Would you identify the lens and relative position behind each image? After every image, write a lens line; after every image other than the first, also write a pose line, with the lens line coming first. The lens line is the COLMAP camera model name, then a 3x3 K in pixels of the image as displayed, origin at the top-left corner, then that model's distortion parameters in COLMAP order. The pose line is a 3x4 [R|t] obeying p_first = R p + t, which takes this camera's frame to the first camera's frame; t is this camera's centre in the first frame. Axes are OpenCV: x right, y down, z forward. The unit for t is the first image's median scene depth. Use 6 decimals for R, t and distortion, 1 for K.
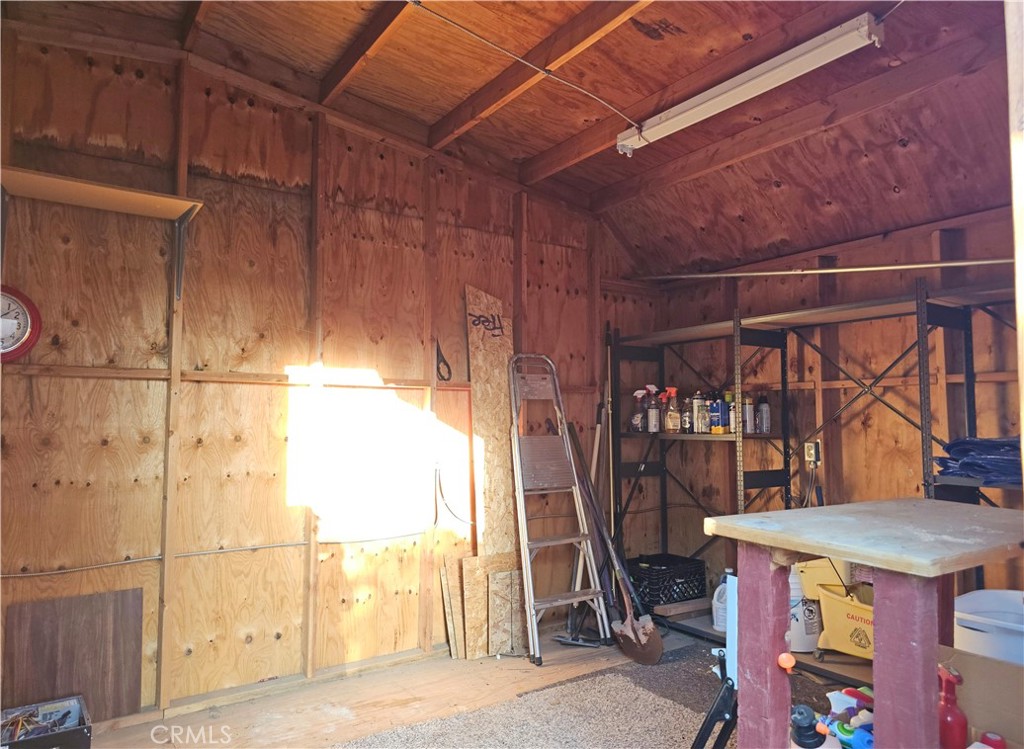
lens RADIAL K [[679.7, 0, 510.3], [0, 679.7, 372.9], [0, 0, 1]] dist [0.033802, -0.020929]
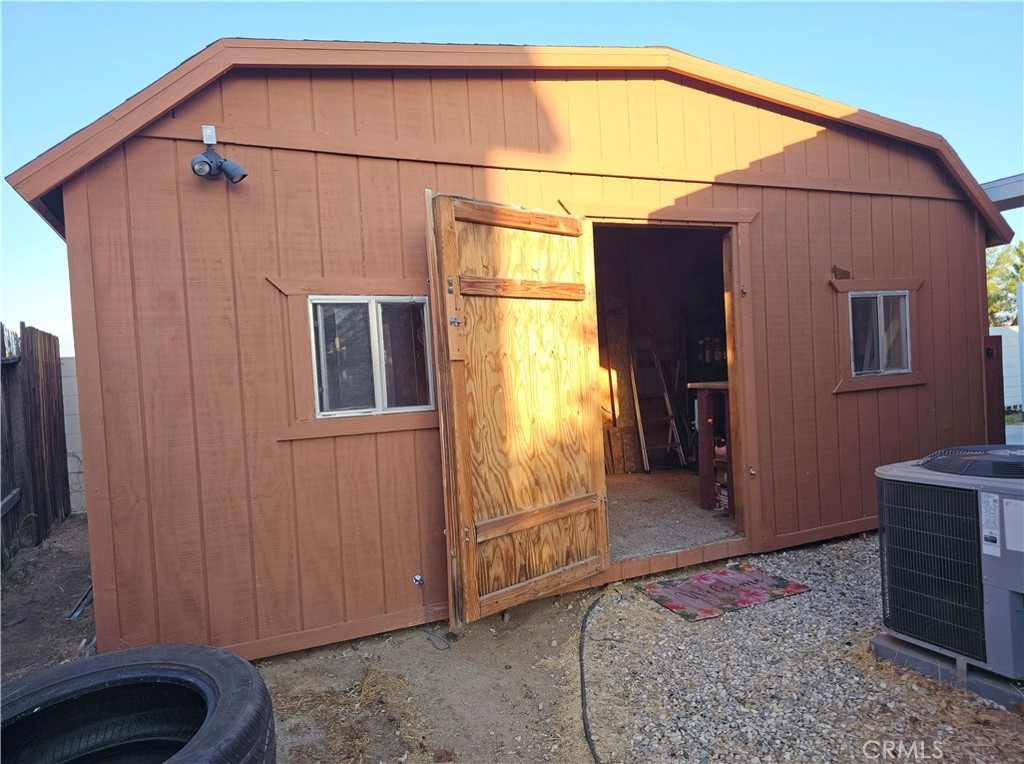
lens RADIAL K [[677.1, 0, 510.6], [0, 677.1, 390.7], [0, 0, 1]] dist [0.050964, -0.035728]
pose [[0.980556, -0.056301, -0.187987, 0.035208], [0.073487, 0.993604, 0.085737, -0.049183], [0.181958, -0.097885, 0.978422, -1.265505]]
